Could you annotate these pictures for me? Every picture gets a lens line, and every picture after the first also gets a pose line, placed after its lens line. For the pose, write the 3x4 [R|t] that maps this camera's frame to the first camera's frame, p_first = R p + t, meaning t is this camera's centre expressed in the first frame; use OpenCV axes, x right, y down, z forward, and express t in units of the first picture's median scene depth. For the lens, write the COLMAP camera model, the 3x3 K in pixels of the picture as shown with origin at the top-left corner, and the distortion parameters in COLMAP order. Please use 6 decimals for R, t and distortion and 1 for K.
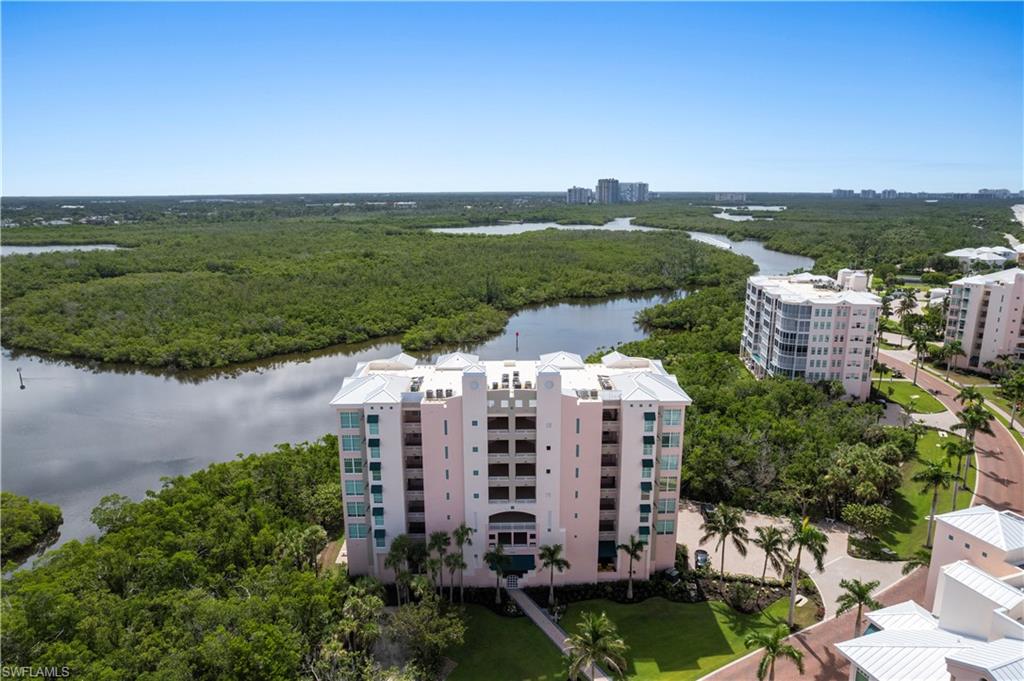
lens RADIAL K [[652.9, 0, 516.3], [0, 652.9, 346.1], [0, 0, 1]] dist [-0.034480, 0.011897]
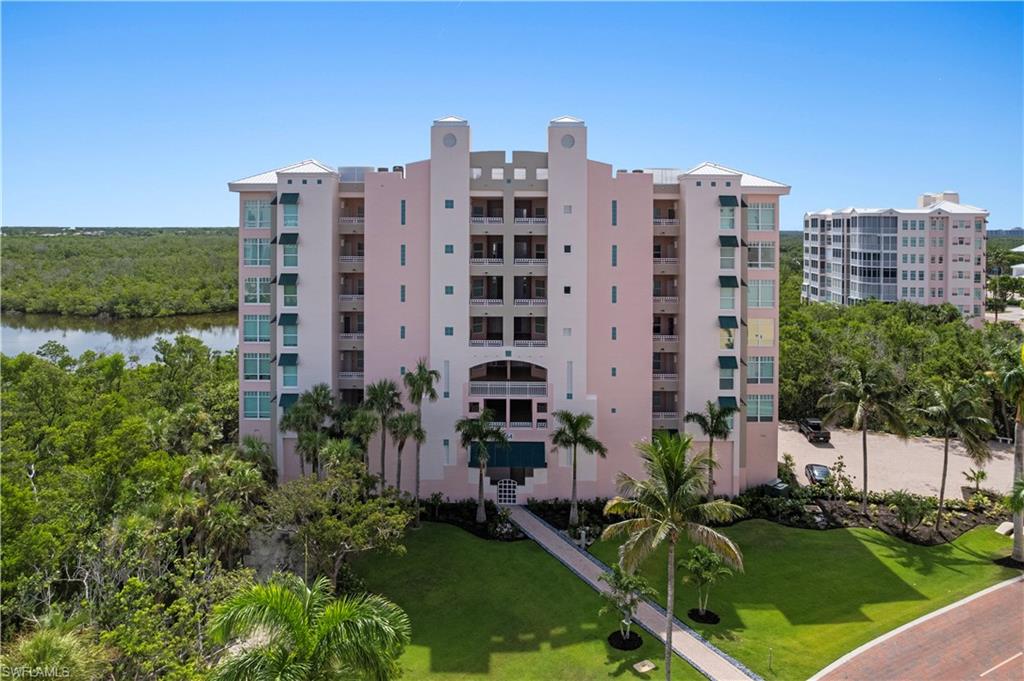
lens RADIAL K [[601.6, 0, 520.8], [0, 601.6, 338.0], [0, 0, 1]] dist [-0.030099, 0.017761]
pose [[0.999767, 0.006907, -0.020438, 0.016541], [-0.011323, 0.974396, -0.224555, 0.352764], [0.018363, 0.224734, 0.974247, 0.444849]]
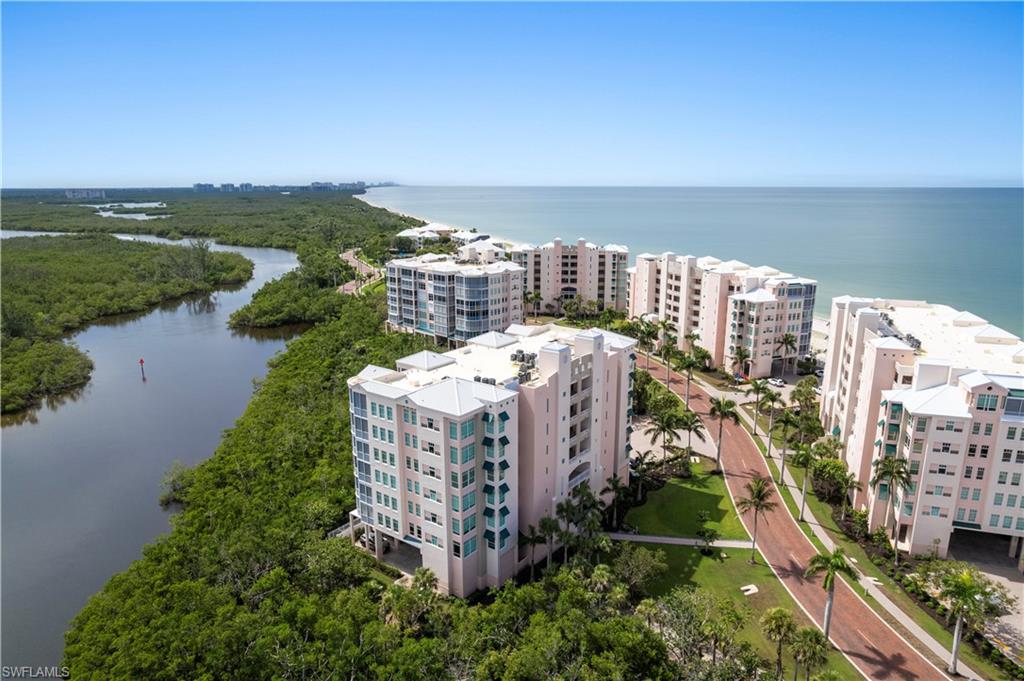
lens RADIAL K [[652.9, 0, 515.6], [0, 652.9, 342.9], [0, 0, 1]] dist [-0.034480, 0.011897]
pose [[0.612525, -0.187667, 0.767850, -0.892091], [0.185289, 0.978431, 0.091326, -0.077094], [-0.768428, 0.086334, 0.634086, 0.342541]]
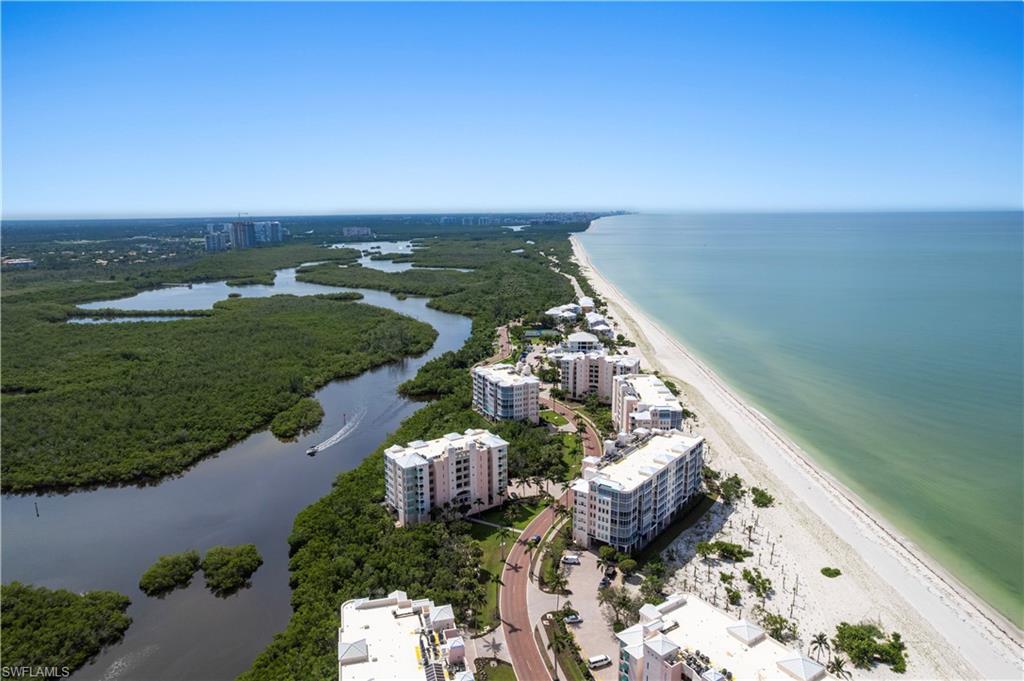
lens RADIAL K [[652.9, 0, 514.1], [0, 652.9, 343.9], [0, 0, 1]] dist [-0.034480, 0.011897]
pose [[0.845899, -0.111888, 0.521475, -1.280657], [0.130791, 0.991410, 0.000558, -0.383696], [-0.517058, 0.067732, 0.853266, -1.705720]]
